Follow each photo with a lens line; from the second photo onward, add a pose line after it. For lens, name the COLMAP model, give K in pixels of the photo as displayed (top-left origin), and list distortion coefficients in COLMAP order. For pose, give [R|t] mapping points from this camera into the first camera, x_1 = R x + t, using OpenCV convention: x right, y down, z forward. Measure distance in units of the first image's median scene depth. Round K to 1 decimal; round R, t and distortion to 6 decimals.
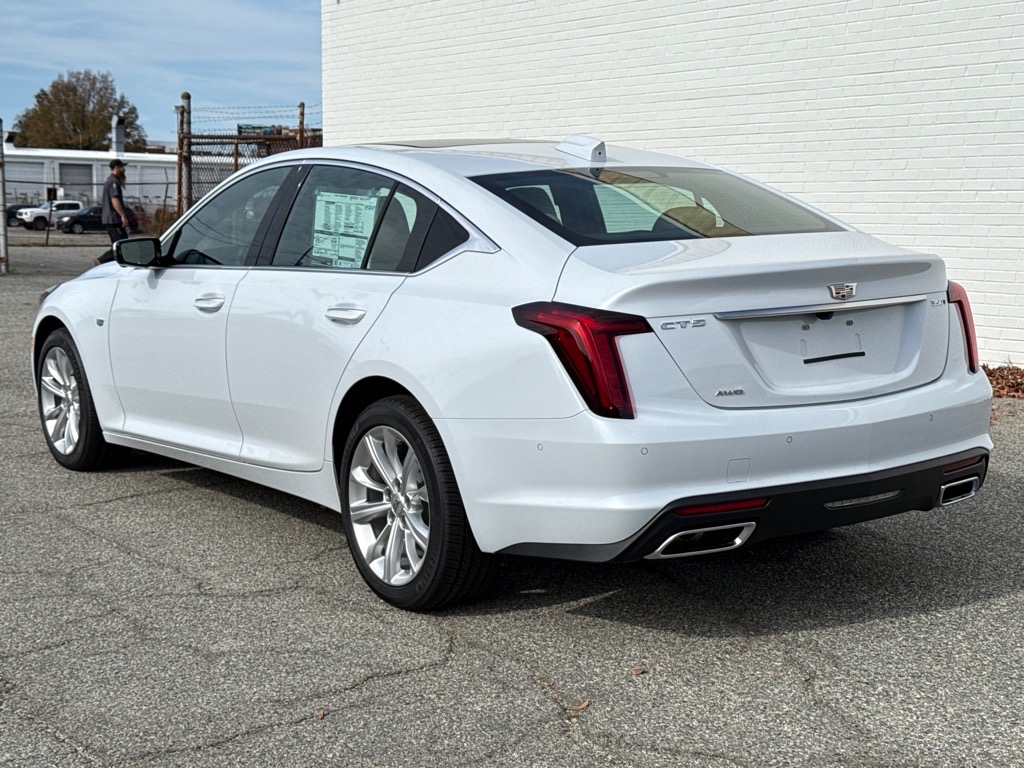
lens RADIAL K [[1548.6, 0, 512.1], [0, 1548.6, 385.6], [0, 0, 1]] dist [0.195591, 0.000000]
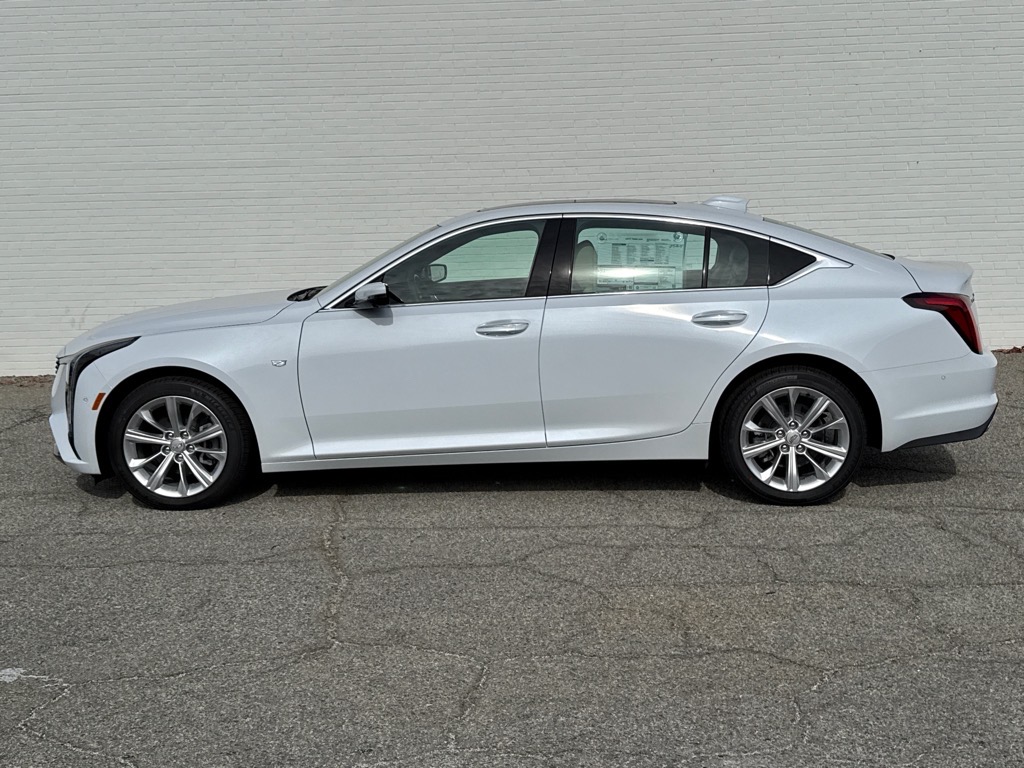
lens RADIAL K [[1237.1, 0, 511.7], [0, 1237.1, 383.7], [0, 0, 1]] dist [0.118394, 0.000000]
pose [[0.636846, -0.109869, 0.763123, -0.823653], [0.122005, 0.991684, 0.040960, -0.041378], [-0.761277, 0.067020, 0.644954, 0.299191]]
